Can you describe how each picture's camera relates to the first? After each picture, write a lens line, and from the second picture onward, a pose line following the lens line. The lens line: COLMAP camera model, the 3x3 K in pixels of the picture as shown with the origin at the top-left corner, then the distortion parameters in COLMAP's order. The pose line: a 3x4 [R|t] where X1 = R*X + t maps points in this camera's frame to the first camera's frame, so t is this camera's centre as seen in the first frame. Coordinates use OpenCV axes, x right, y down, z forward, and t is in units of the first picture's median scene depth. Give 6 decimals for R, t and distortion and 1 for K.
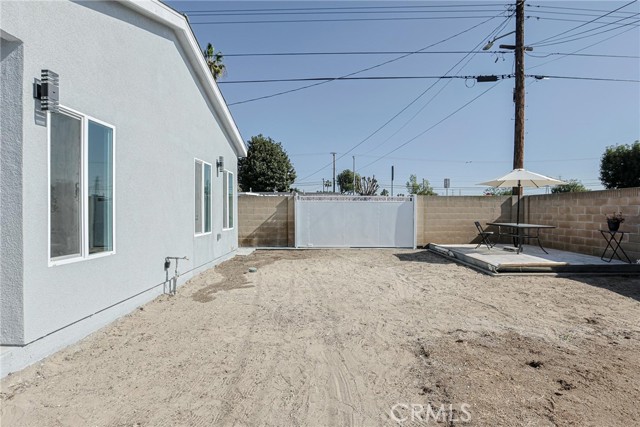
lens RADIAL K [[312.7, 0, 318.8], [0, 312.7, 208.8], [0, 0, 1]] dist [-0.049099, 0.018444]
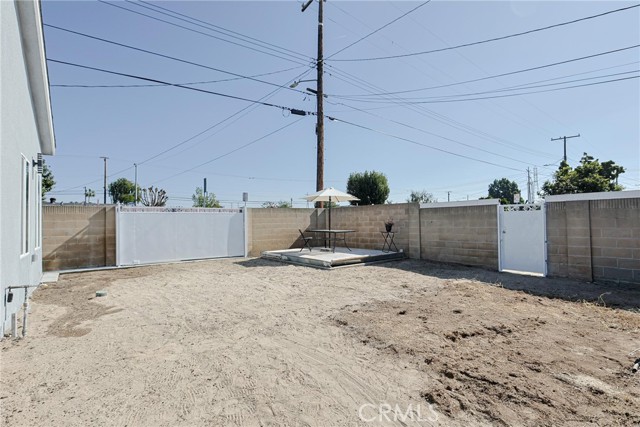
lens RADIAL K [[309.9, 0, 320.0], [0, 309.9, 213.5], [0, 0, 1]] dist [-0.095421, 0.048905]
pose [[0.784561, -0.000343, 0.620052, -0.145151], [0.016379, 0.999662, -0.020172, 0.004046], [-0.619836, 0.025982, 0.784301, 0.000808]]
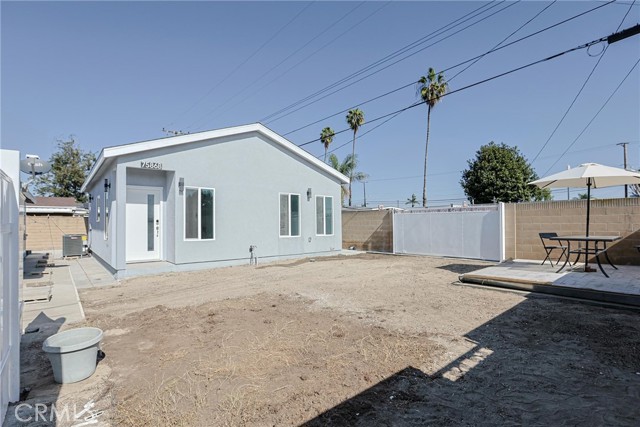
lens RADIAL K [[305.3, 0, 308.5], [0, 305.3, 221.4], [0, 0, 1]] dist [-0.042707, 0.000498]
pose [[0.635065, -0.014232, -0.772328, 0.612782], [0.010873, 0.999896, -0.009485, 0.010182], [0.772383, -0.002374, 0.635153, 0.008759]]
